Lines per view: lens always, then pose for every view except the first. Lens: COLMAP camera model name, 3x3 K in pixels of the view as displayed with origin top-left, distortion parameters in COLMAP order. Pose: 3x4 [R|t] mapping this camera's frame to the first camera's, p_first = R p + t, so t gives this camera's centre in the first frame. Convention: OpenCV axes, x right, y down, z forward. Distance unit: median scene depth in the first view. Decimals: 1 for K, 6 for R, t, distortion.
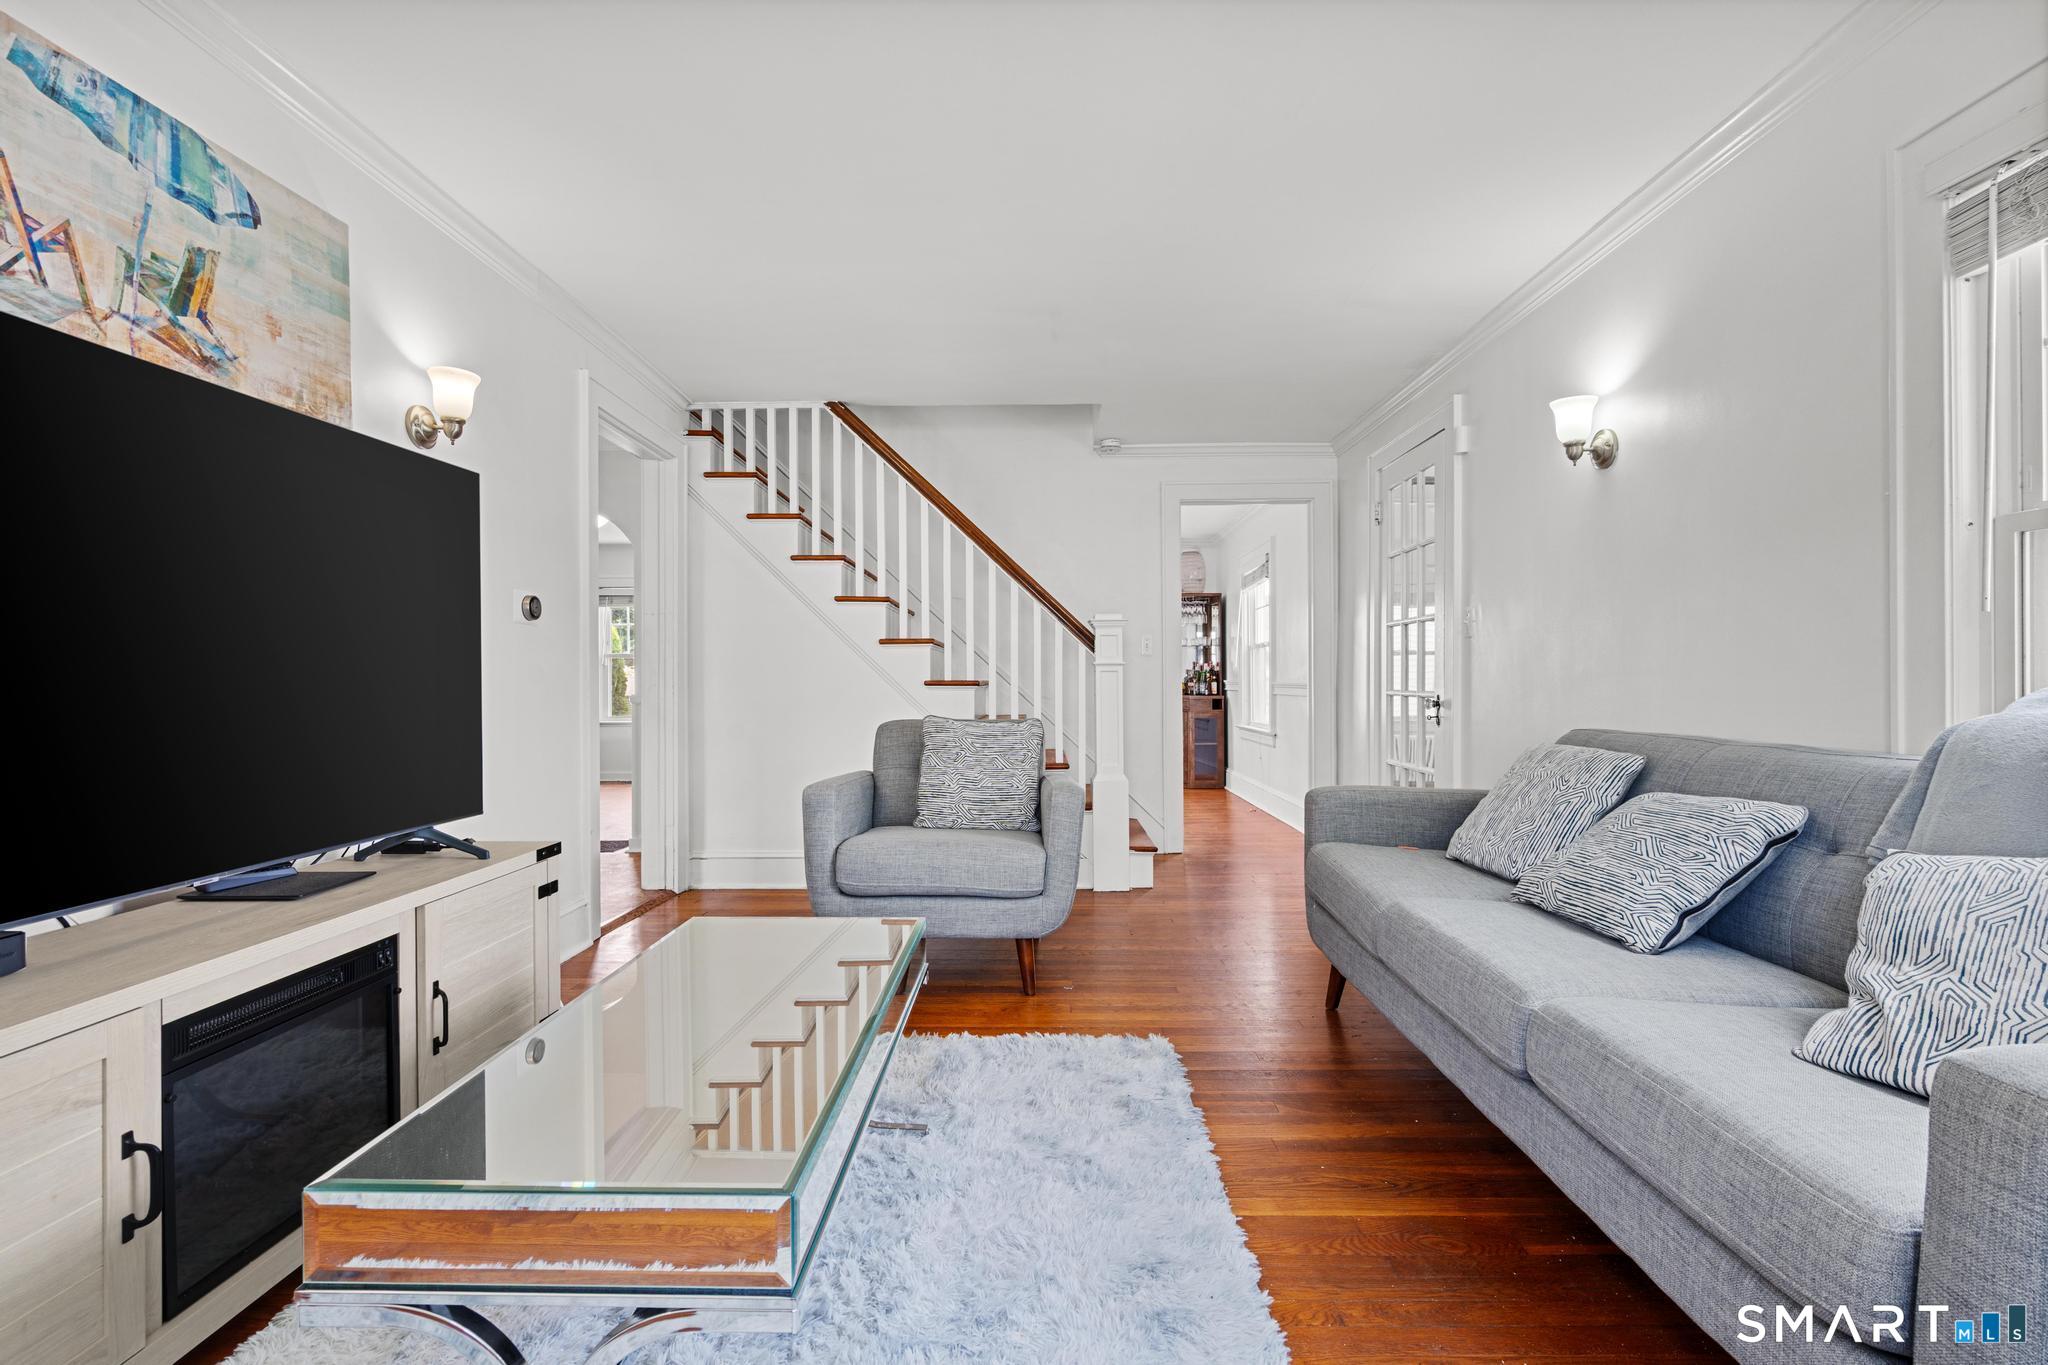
lens RADIAL K [[917.4, 0, 1024.2], [0, 917.4, 683.4], [0, 0, 1]] dist [-0.005047, 0.002356]
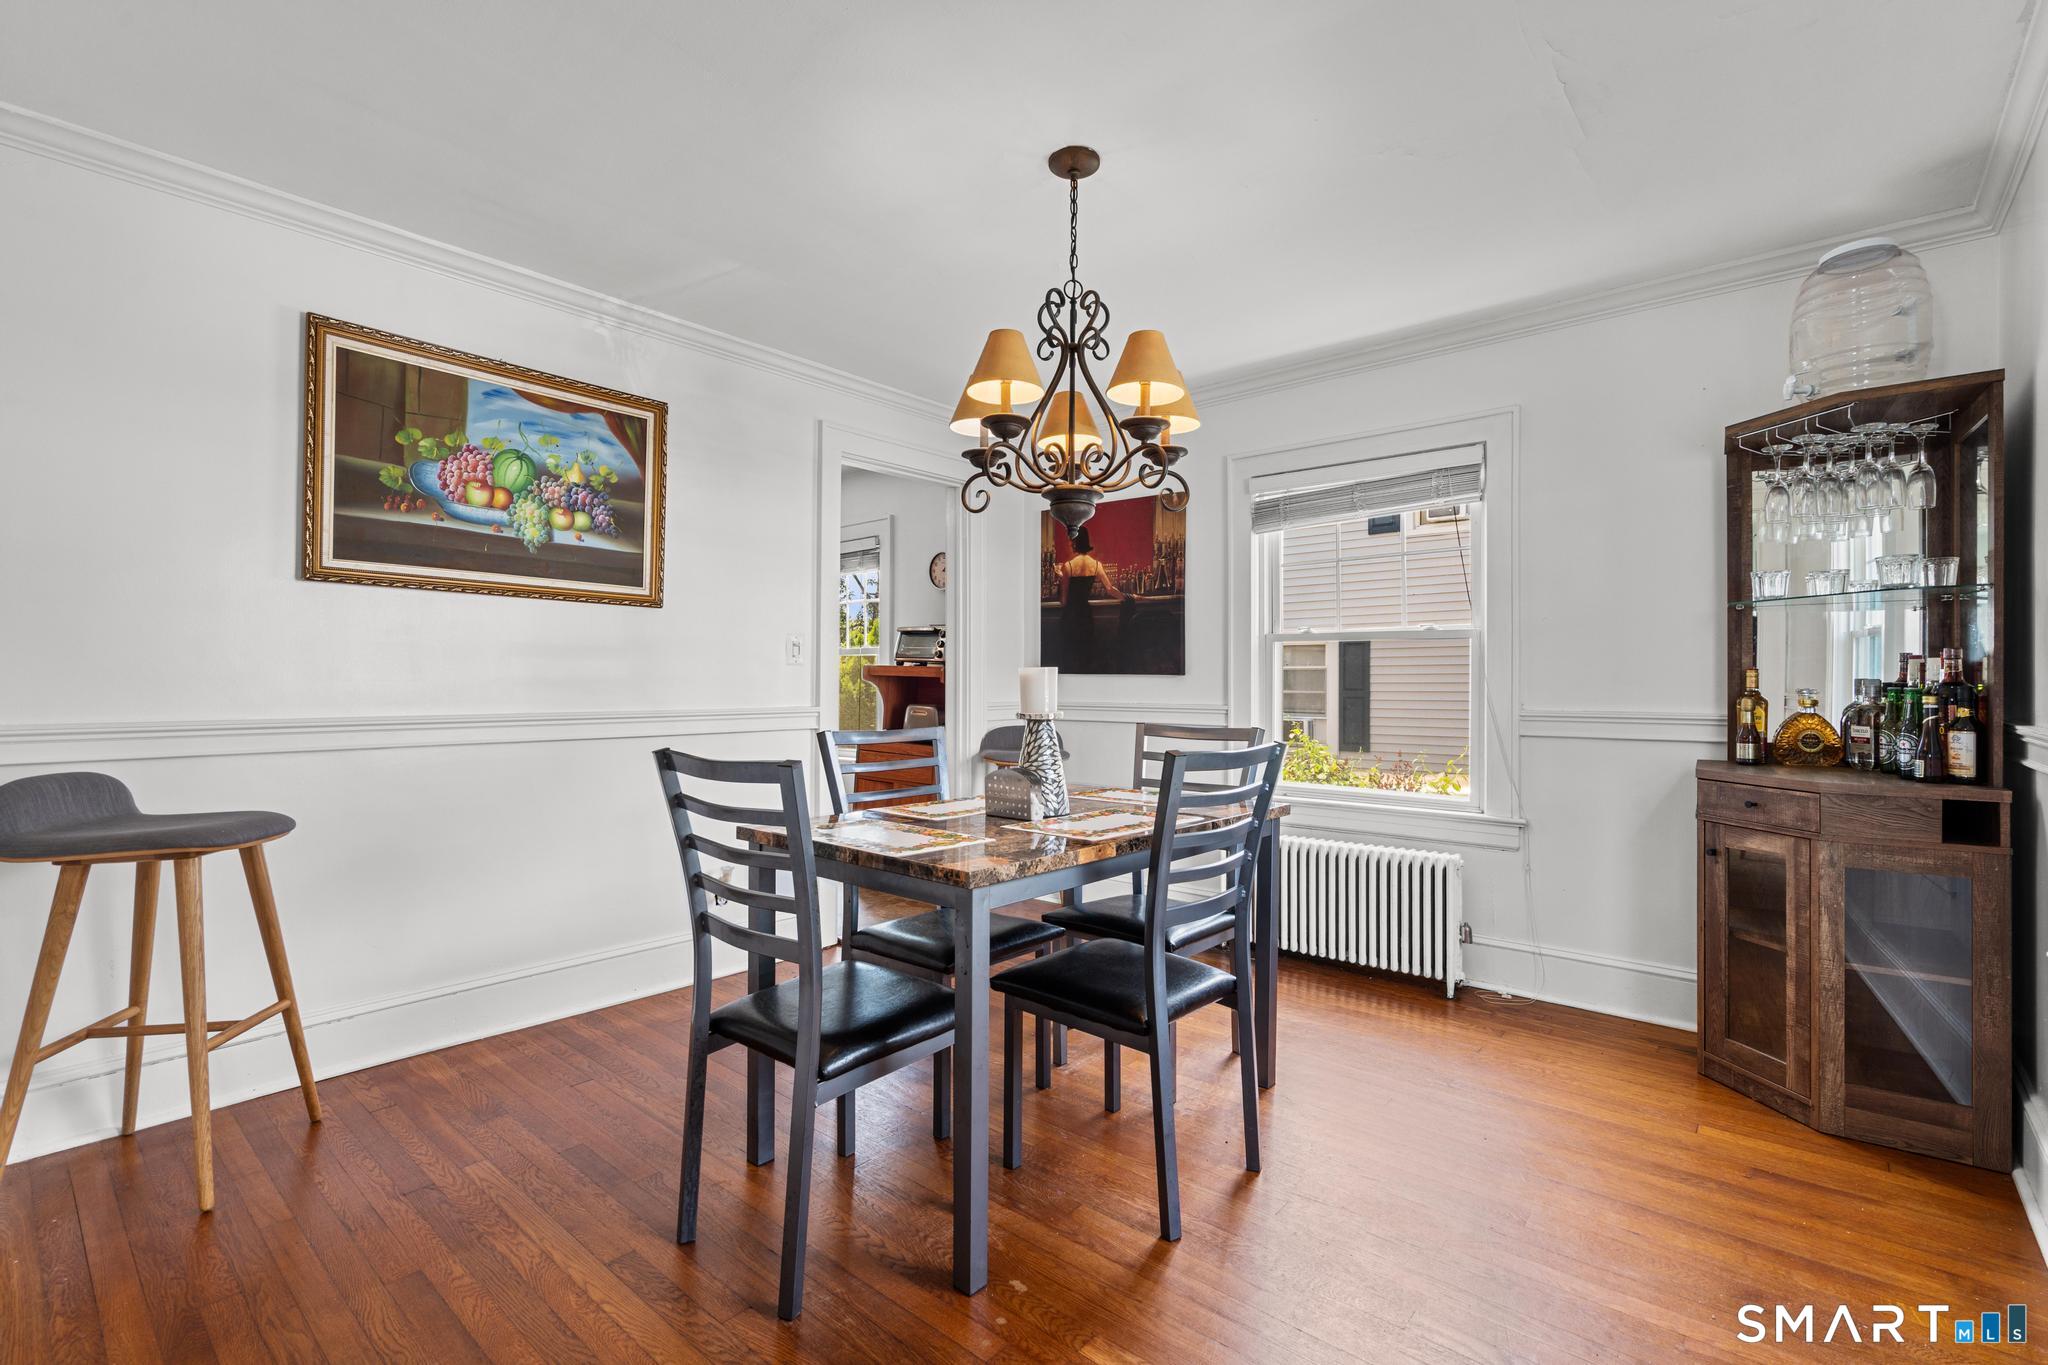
lens RADIAL K [[917.4, 0, 1028.1], [0, 917.4, 669.0], [0, 0, 1]] dist [-0.005047, 0.002356]
pose [[0.769029, 0.002158, -0.639210, 0.169027], [-0.002380, 0.999997, 0.000512, -0.017926], [0.639209, 0.001127, 0.769032, 0.634538]]
